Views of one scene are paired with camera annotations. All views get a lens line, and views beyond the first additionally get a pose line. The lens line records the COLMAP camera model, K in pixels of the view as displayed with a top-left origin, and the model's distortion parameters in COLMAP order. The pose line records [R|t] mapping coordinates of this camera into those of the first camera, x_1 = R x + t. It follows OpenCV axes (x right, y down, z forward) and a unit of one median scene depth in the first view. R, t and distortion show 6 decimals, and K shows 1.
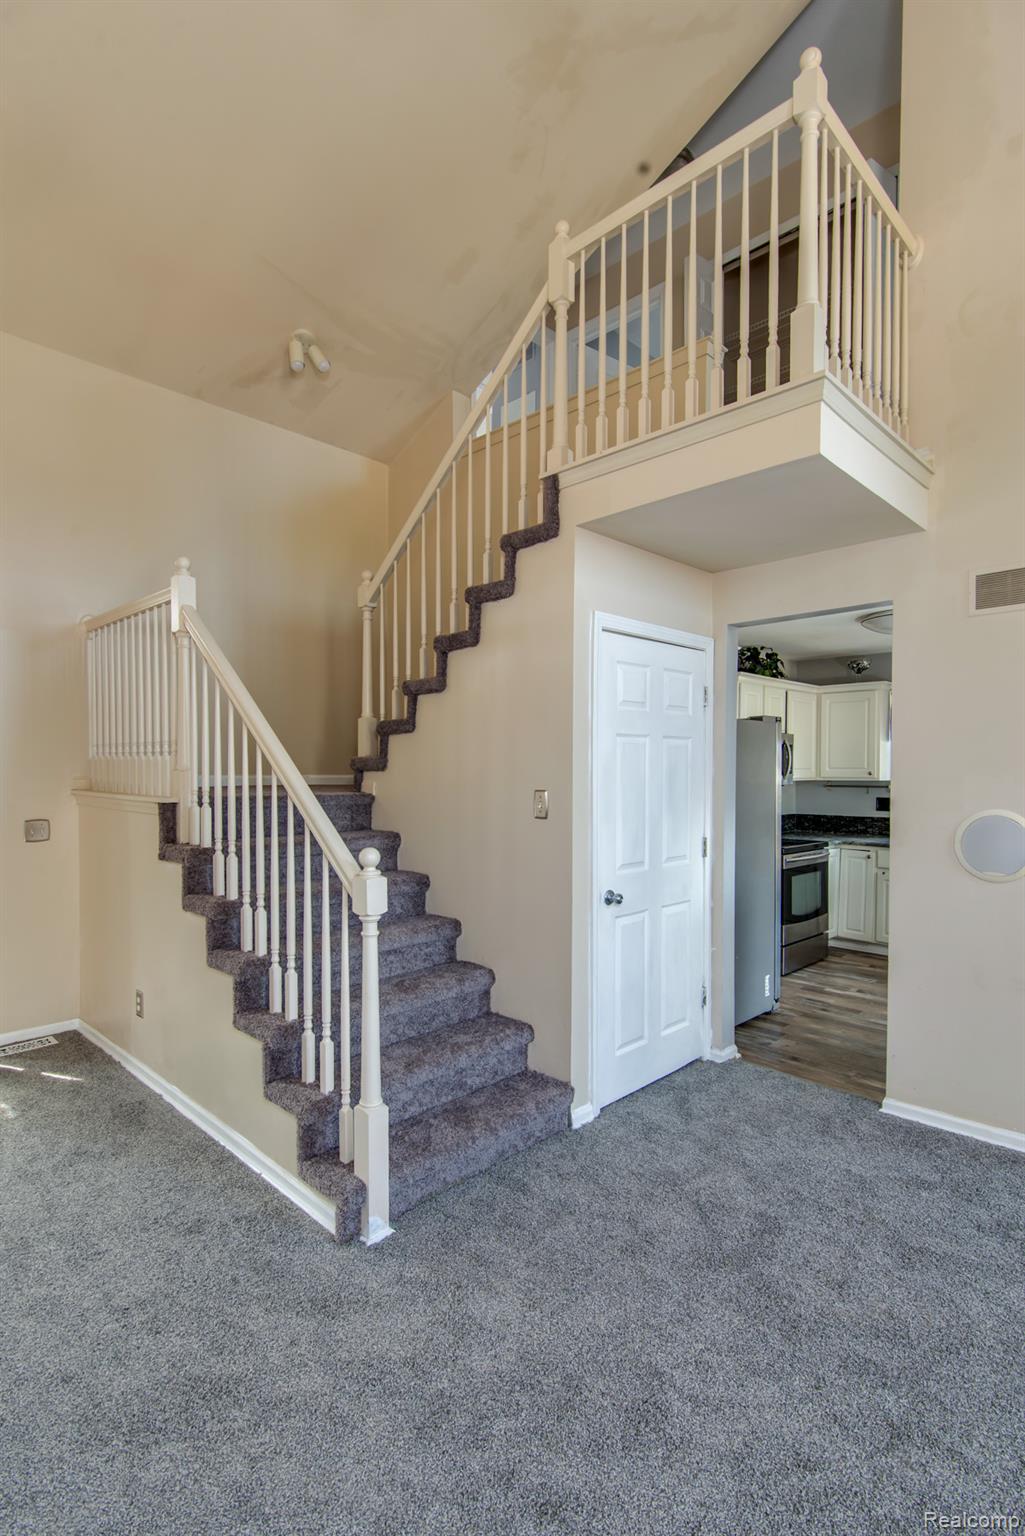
lens RADIAL K [[763.9, 0, 507.1], [0, 763.9, 780.0], [0, 0, 1]] dist [0.001435, 0.000479]
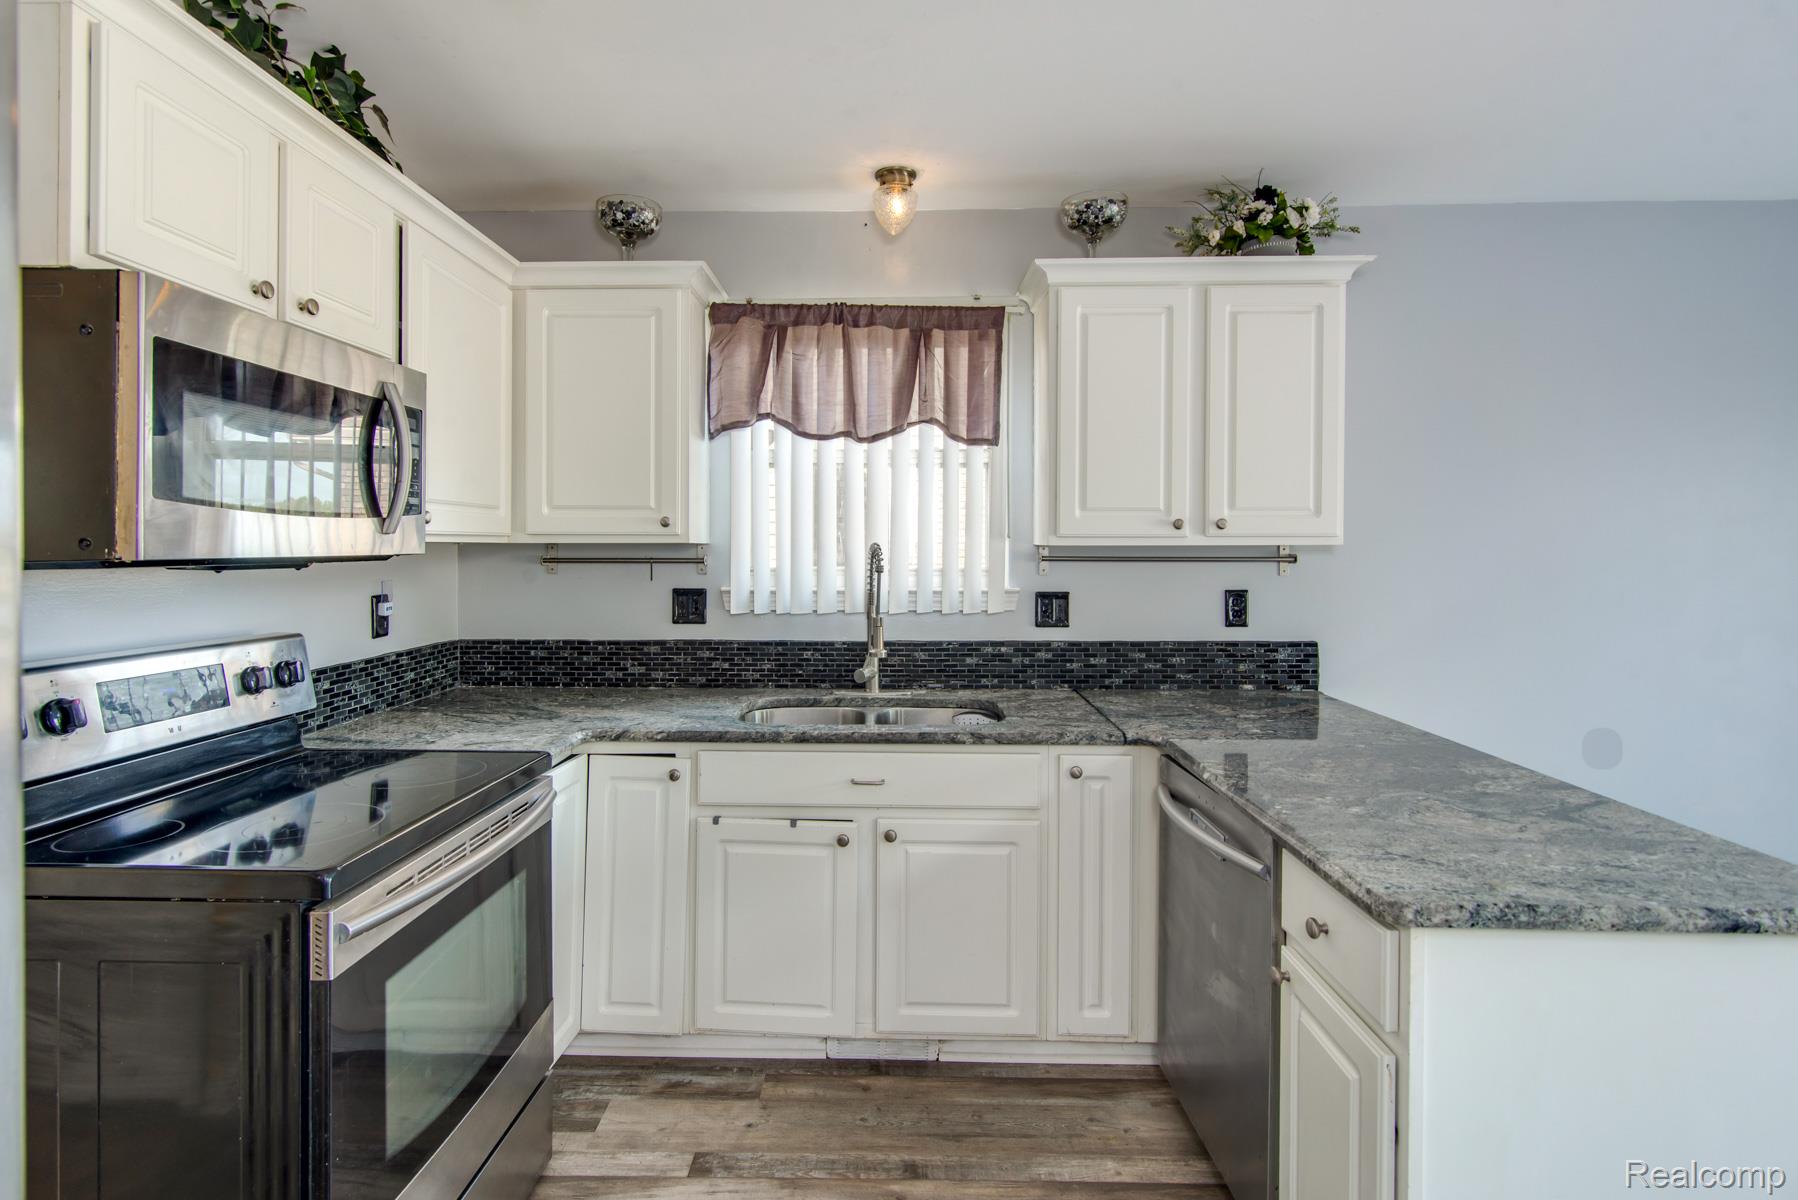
lens RADIAL K [[894.2, 0, 870.8], [0, 894.2, 549.3], [0, 0, 1]] dist [0.001435, 0.000479]
pose [[0.734001, -0.004180, 0.679136, 0.271081], [0.009950, 0.999940, -0.004599, 0.006916], [-0.679076, 0.010133, 0.733998, 0.648152]]
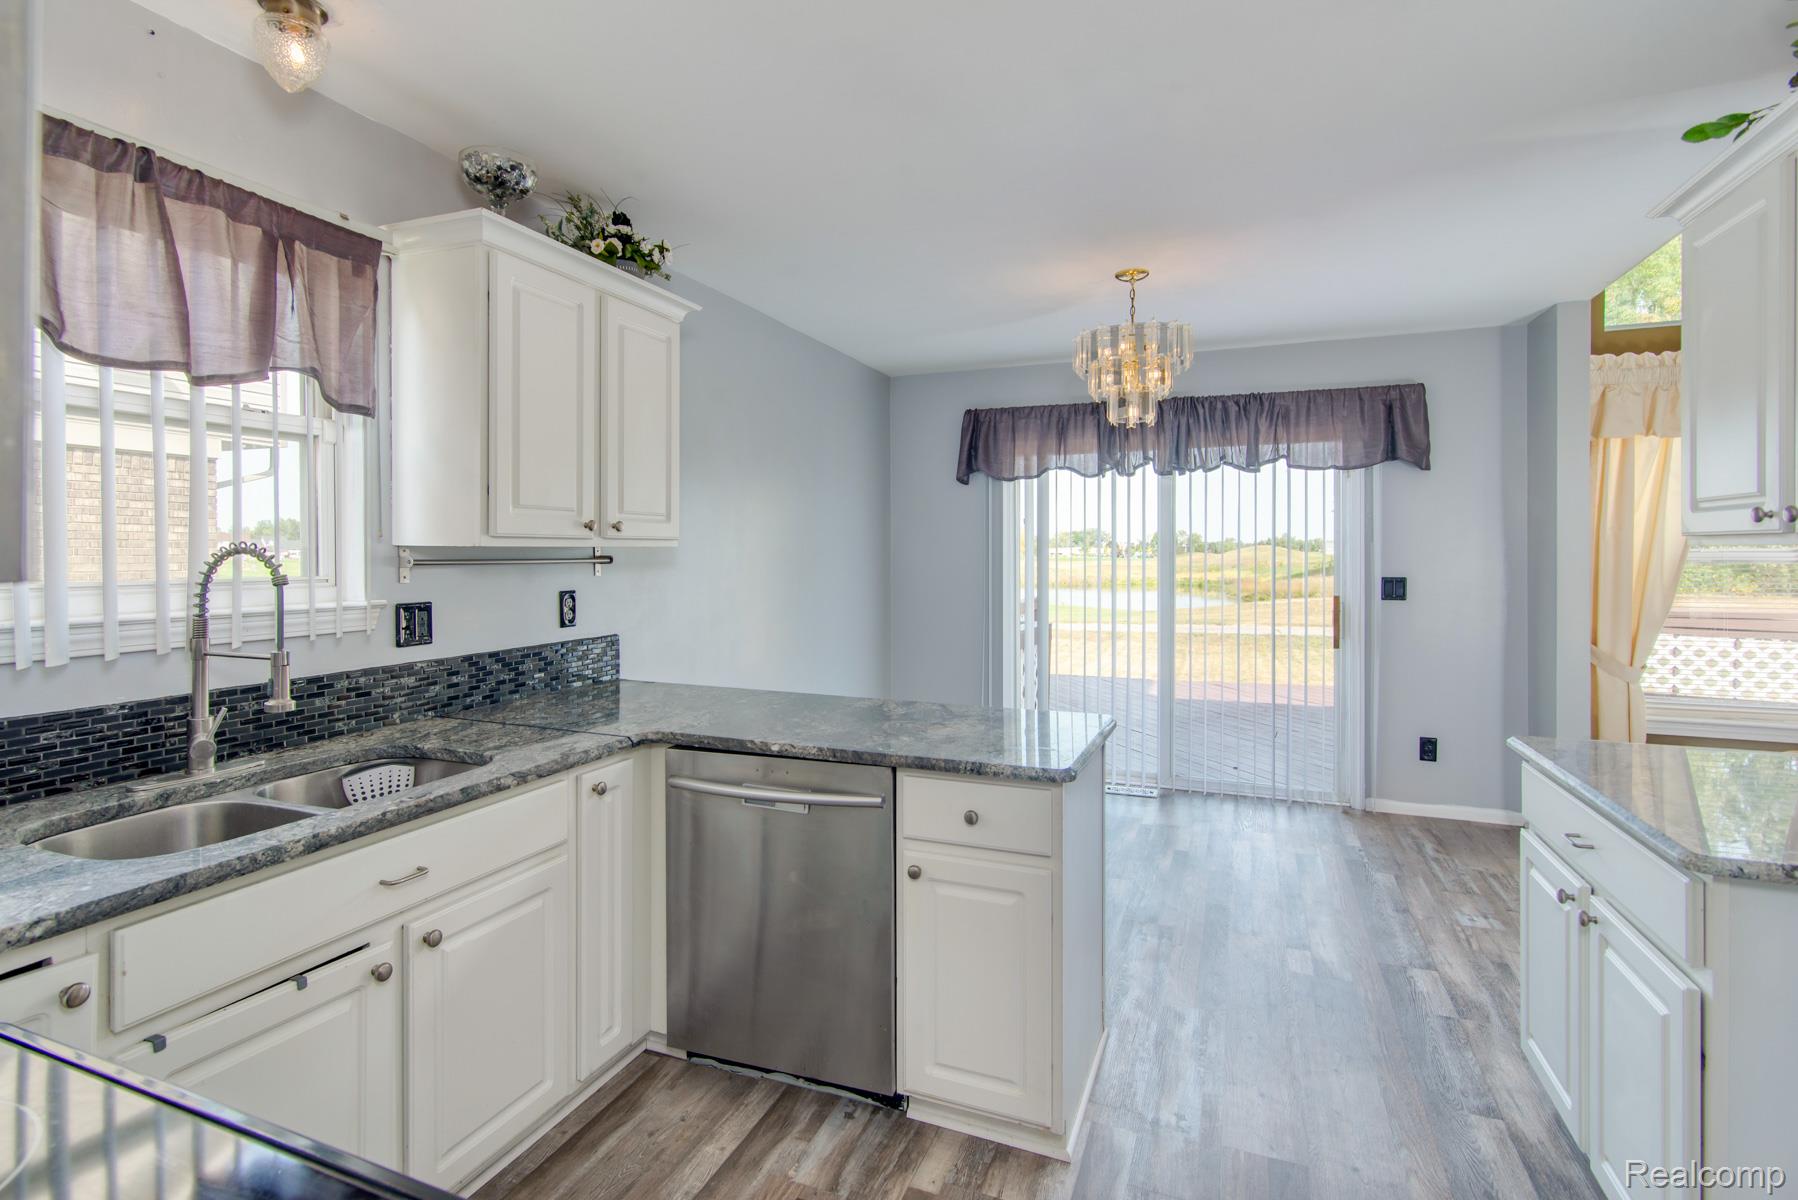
lens RADIAL K [[894.2, 0, 876.1], [0, 894.2, 556.2], [0, 0, 1]] dist [0.001435, 0.000479]
pose [[-0.377896, -0.007817, 0.925815, 0.224911], [0.011572, 0.999846, 0.013165, 0.005068], [-0.925776, 0.015689, -0.377747, 0.890055]]
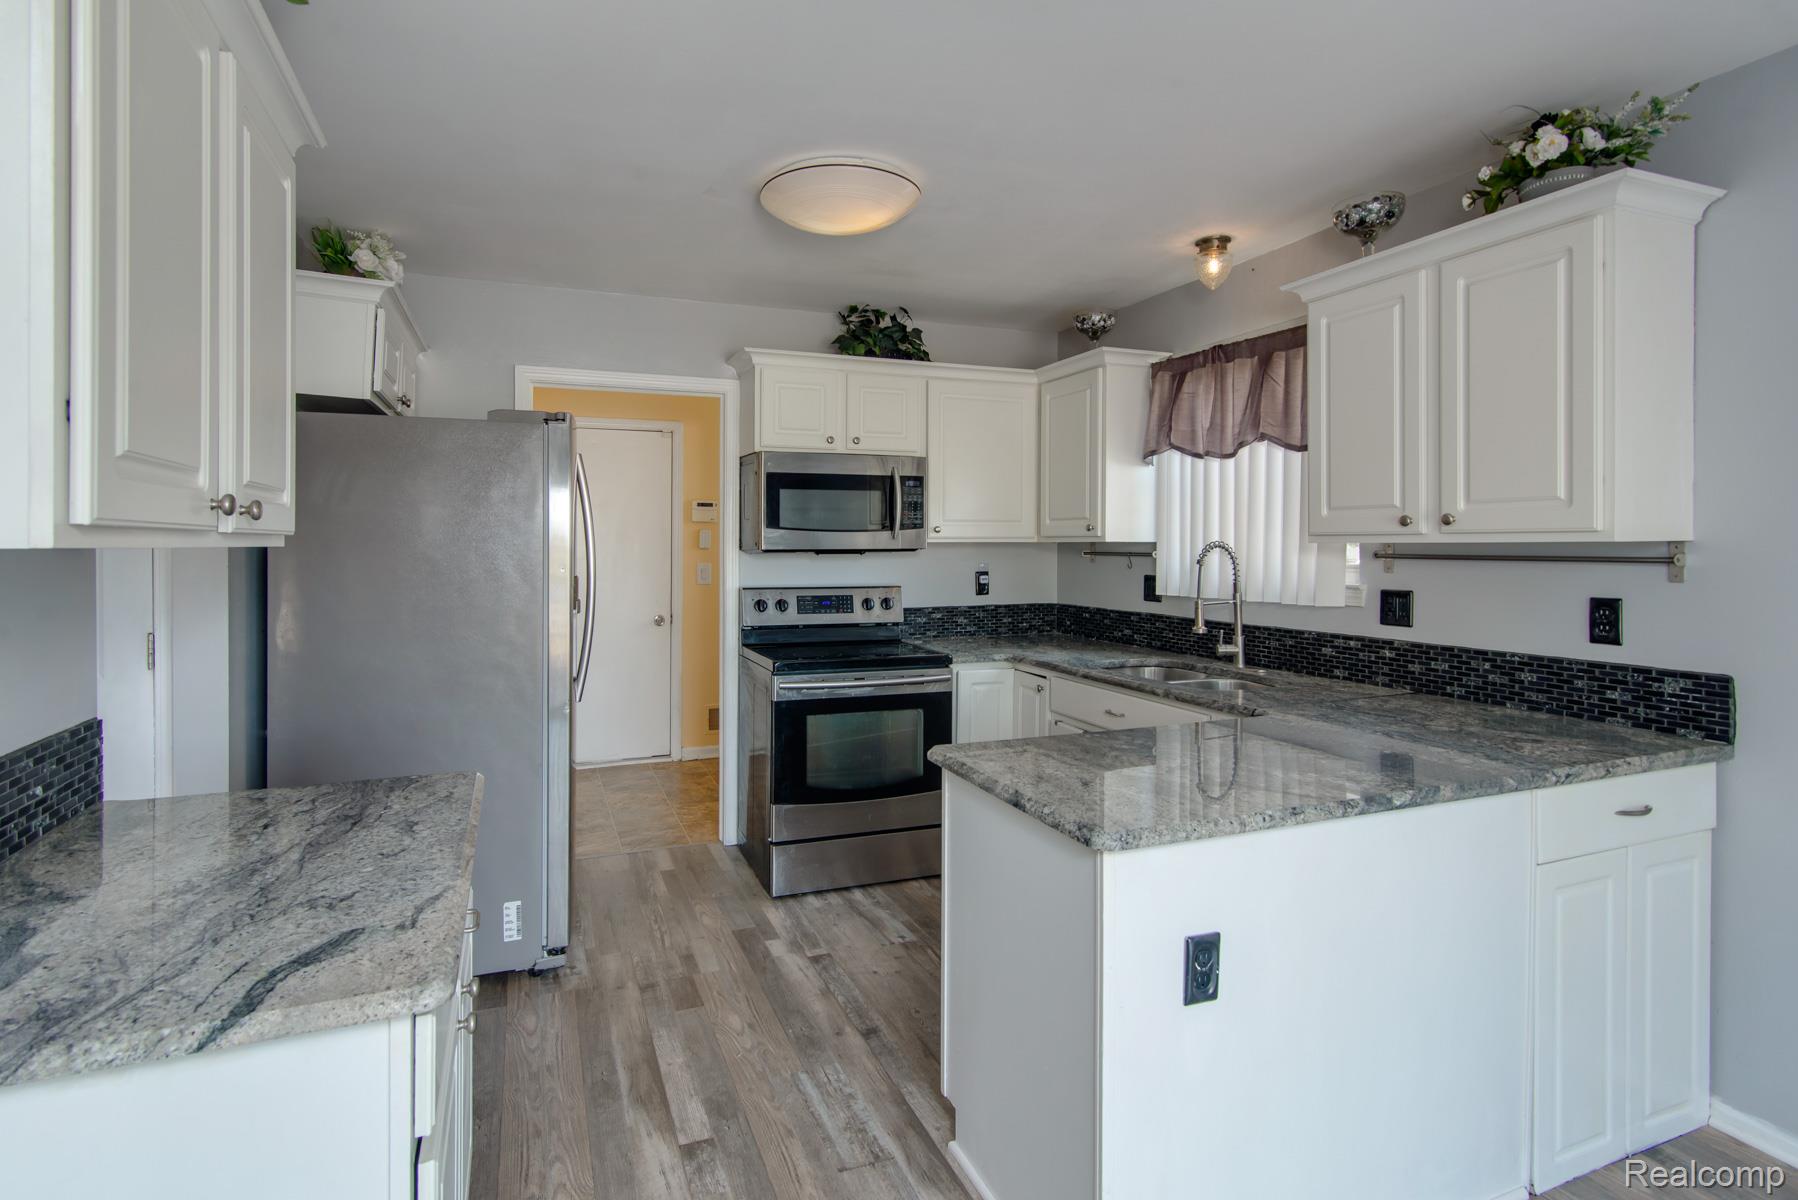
lens RADIAL K [[894.2, 0, 872.7], [0, 894.2, 550.0], [0, 0, 1]] dist [0.001435, 0.000479]
pose [[0.910742, -0.000148, -0.412976, 0.605703], [-0.002826, 0.999974, -0.006591, 0.011152], [0.412966, 0.007170, 0.910718, 0.394961]]
